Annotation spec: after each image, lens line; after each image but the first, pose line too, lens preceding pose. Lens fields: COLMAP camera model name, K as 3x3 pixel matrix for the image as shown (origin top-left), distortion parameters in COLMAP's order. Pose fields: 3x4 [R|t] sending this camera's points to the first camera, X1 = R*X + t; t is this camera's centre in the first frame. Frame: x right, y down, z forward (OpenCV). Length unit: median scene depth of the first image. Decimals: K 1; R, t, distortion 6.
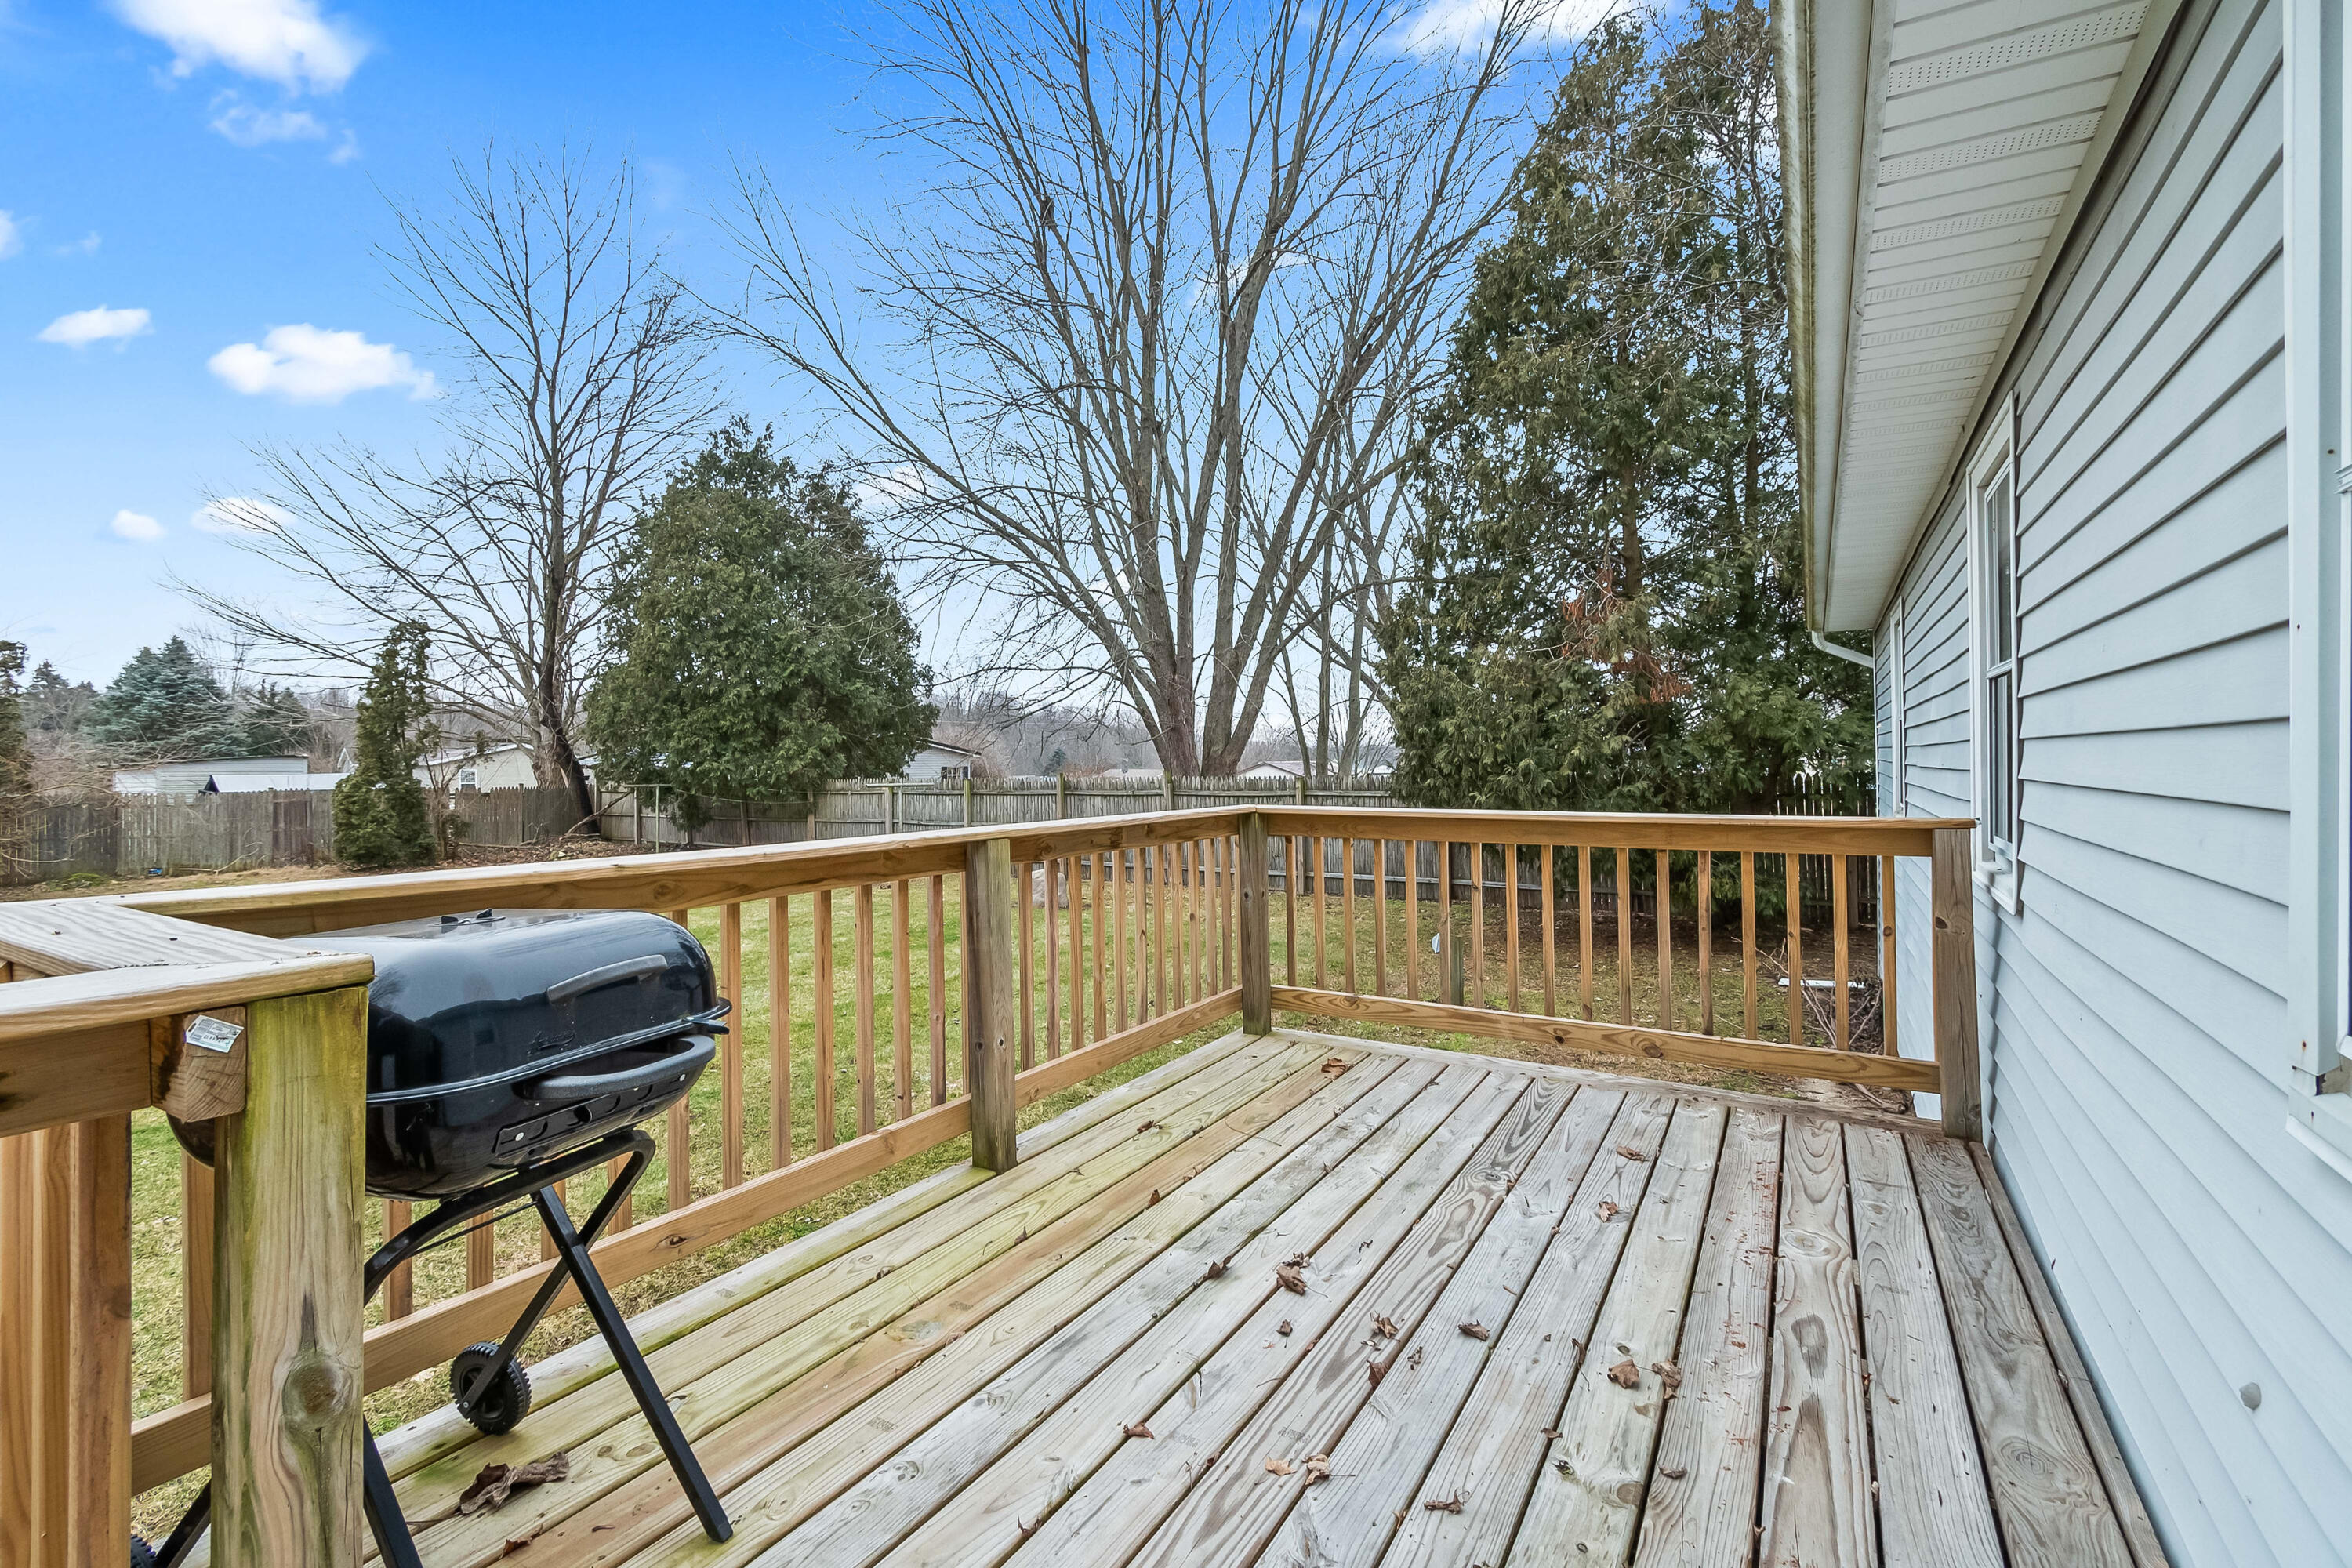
lens RADIAL K [[1059.3, 0, 1179.8], [0, 1059.3, 753.4], [0, 0, 1]] dist [0.001586, -0.000002]
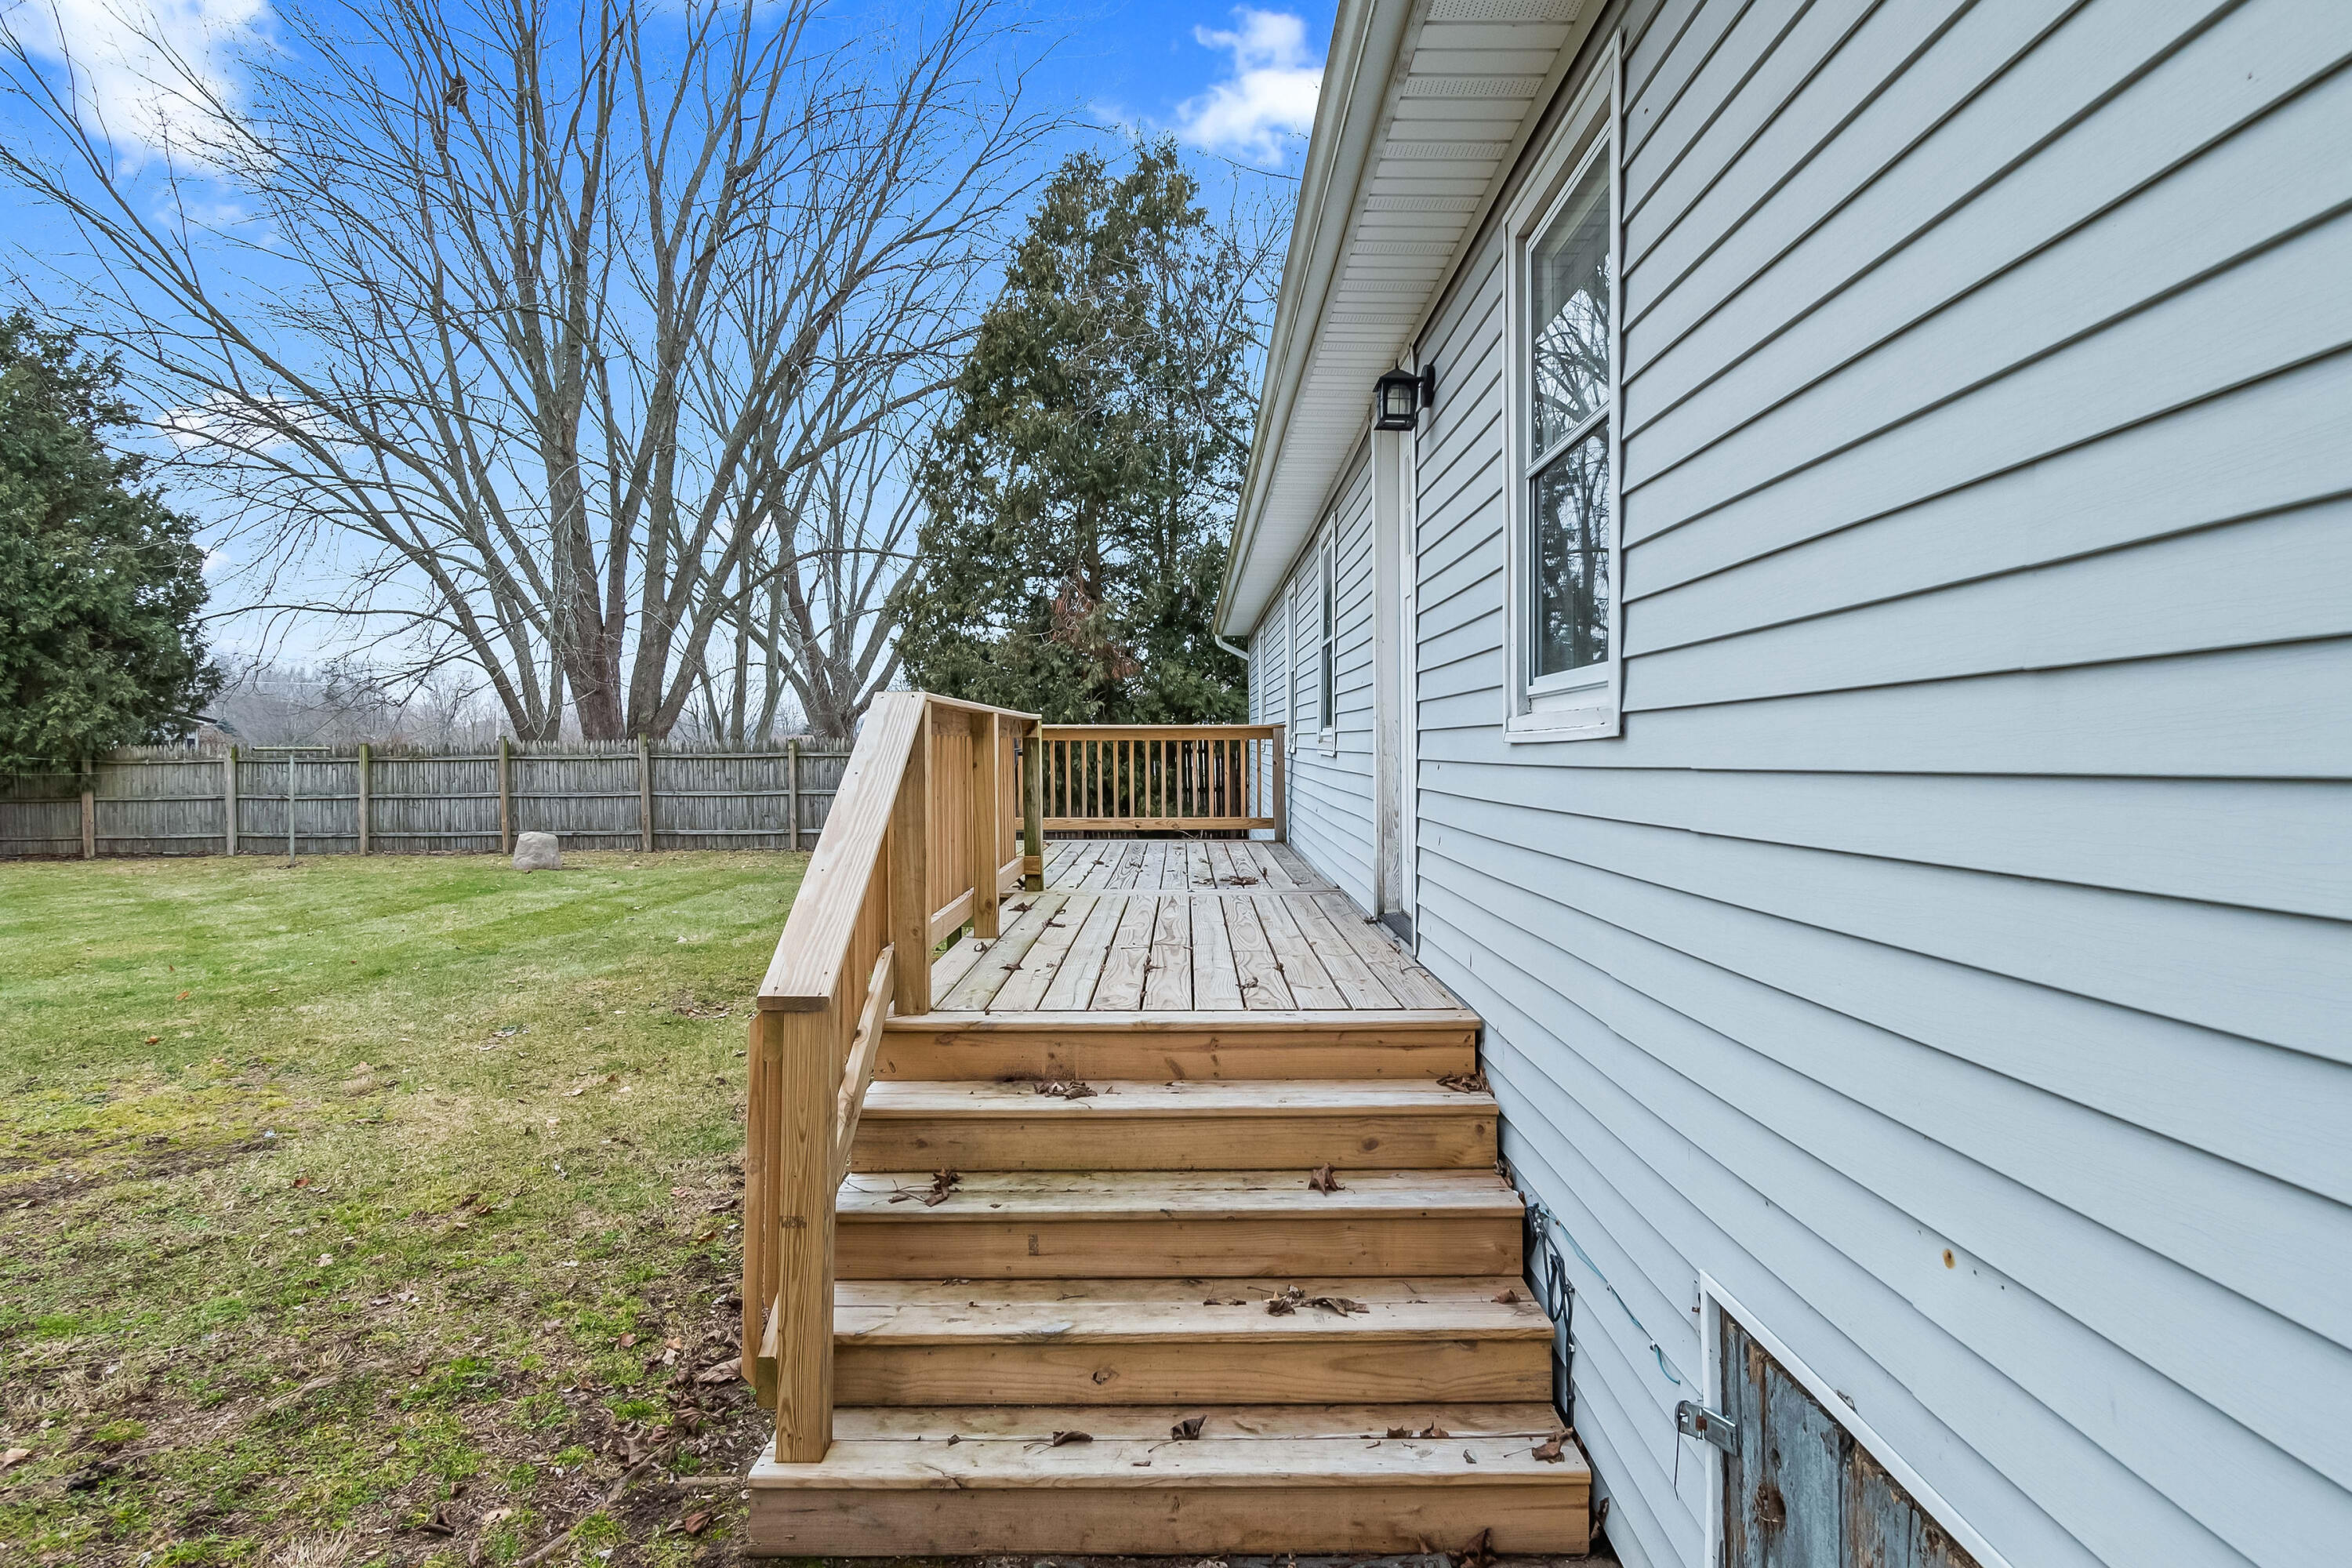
lens RADIAL K [[1276.6, 0, 1208.8], [0, 1276.6, 770.9], [0, 0, 1]] dist [0.002524, 0.000251]
pose [[0.850714, -0.007784, 0.525572, -0.210753], [-0.007277, 0.999620, 0.026584, 0.017761], [-0.525579, -0.026440, 0.850334, -0.313823]]
